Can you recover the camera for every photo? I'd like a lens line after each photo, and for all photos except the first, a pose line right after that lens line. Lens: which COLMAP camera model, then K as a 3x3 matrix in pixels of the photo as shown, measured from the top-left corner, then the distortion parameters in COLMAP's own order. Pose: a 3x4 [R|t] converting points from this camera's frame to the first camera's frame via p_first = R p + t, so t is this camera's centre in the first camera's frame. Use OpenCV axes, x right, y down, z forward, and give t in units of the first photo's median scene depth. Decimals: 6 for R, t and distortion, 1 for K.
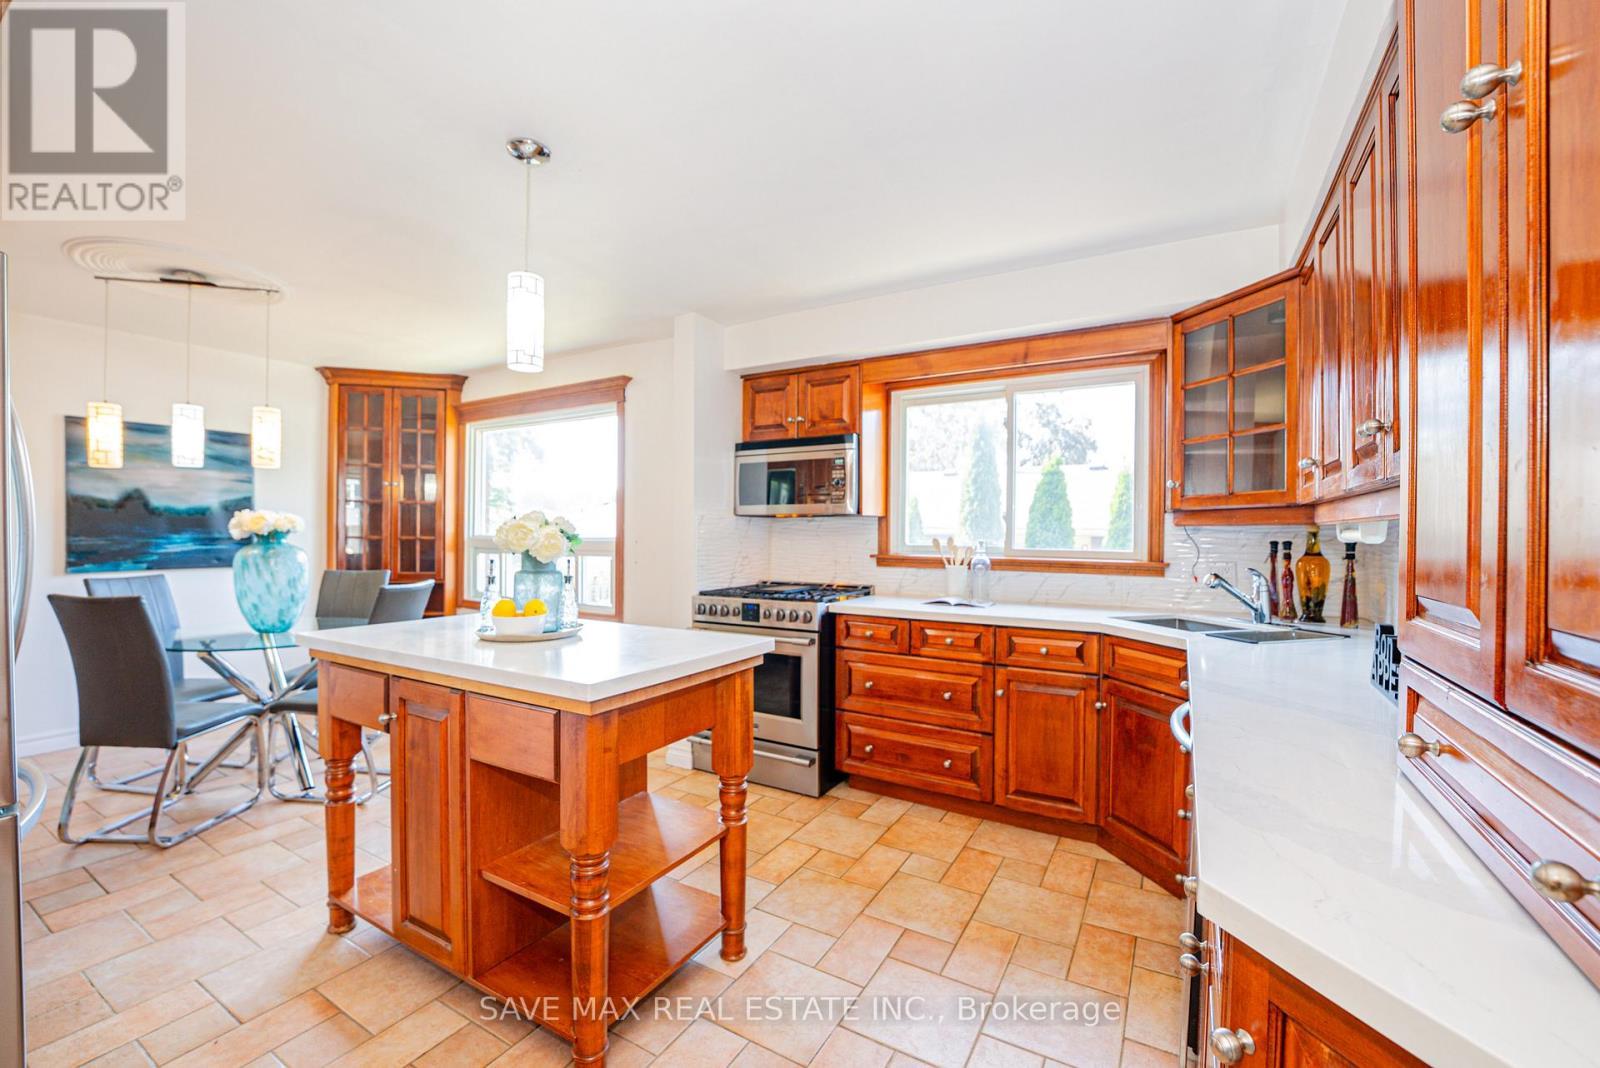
lens RADIAL K [[645.1, 0, 796.6], [0, 645.1, 540.9], [0, 0, 1]] dist [-0.000837, -0.000138]
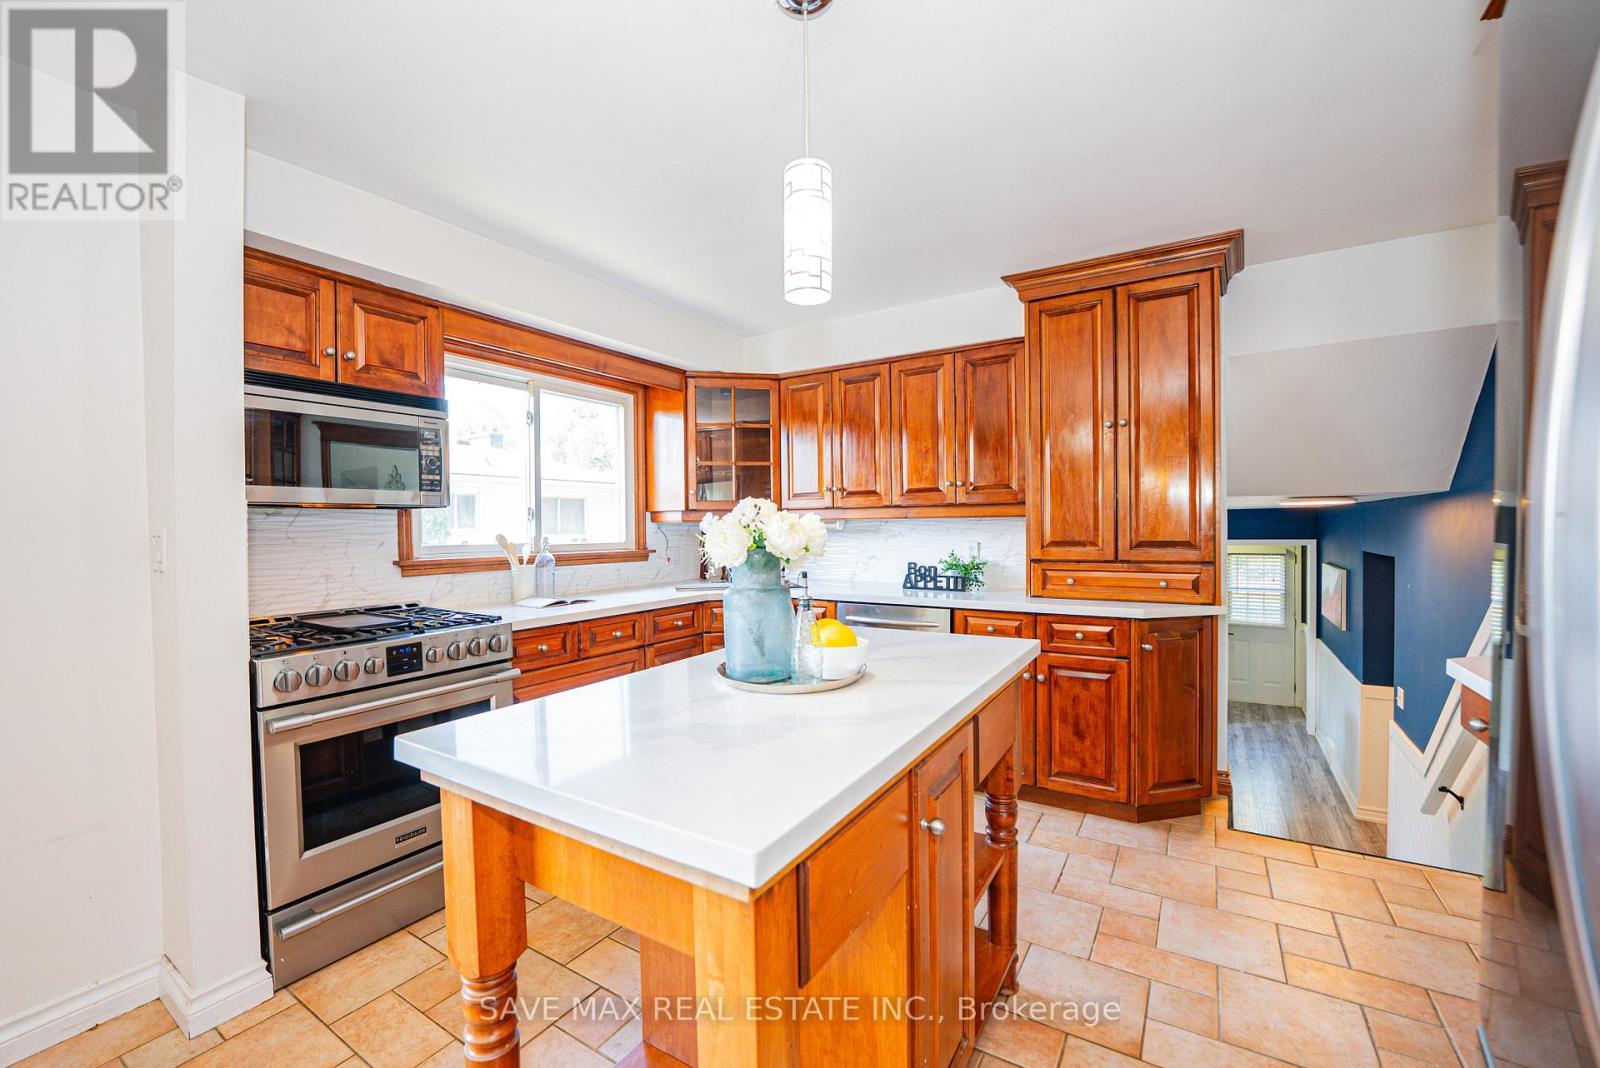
lens RADIAL K [[669.0, 0, 789.6], [0, 669.0, 535.8], [0, 0, 1]] dist [-0.021163, 0.000555]
pose [[0.032827, -0.021114, 0.999238, -0.679192], [0.023848, 0.999509, 0.020336, -0.013485], [-0.999176, 0.023162, 0.033314, 0.577471]]
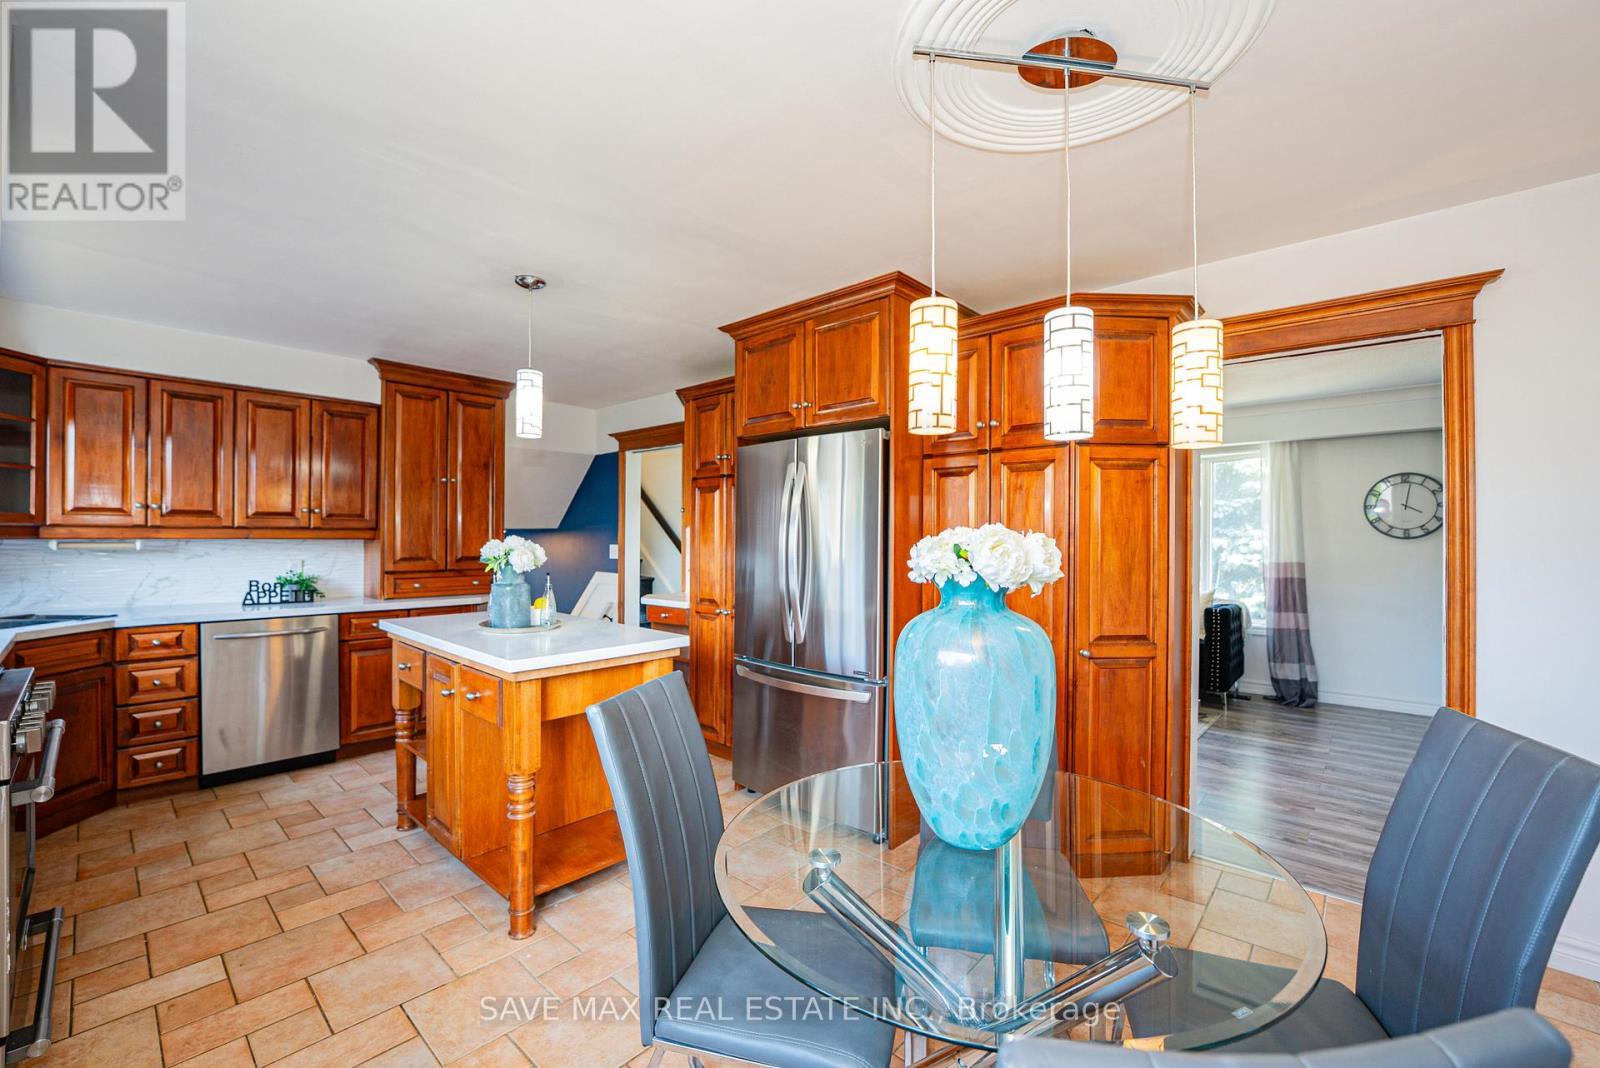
lens RADIAL K [[669.0, 0, 789.6], [0, 669.0, 535.8], [0, 0, 1]] dist [-0.021163, 0.000555]
pose [[-0.978272, -0.006007, 0.207239, -0.737026], [-0.004860, 0.999970, 0.006046, -0.031779], [-0.207269, 0.004907, -0.978272, 1.329547]]
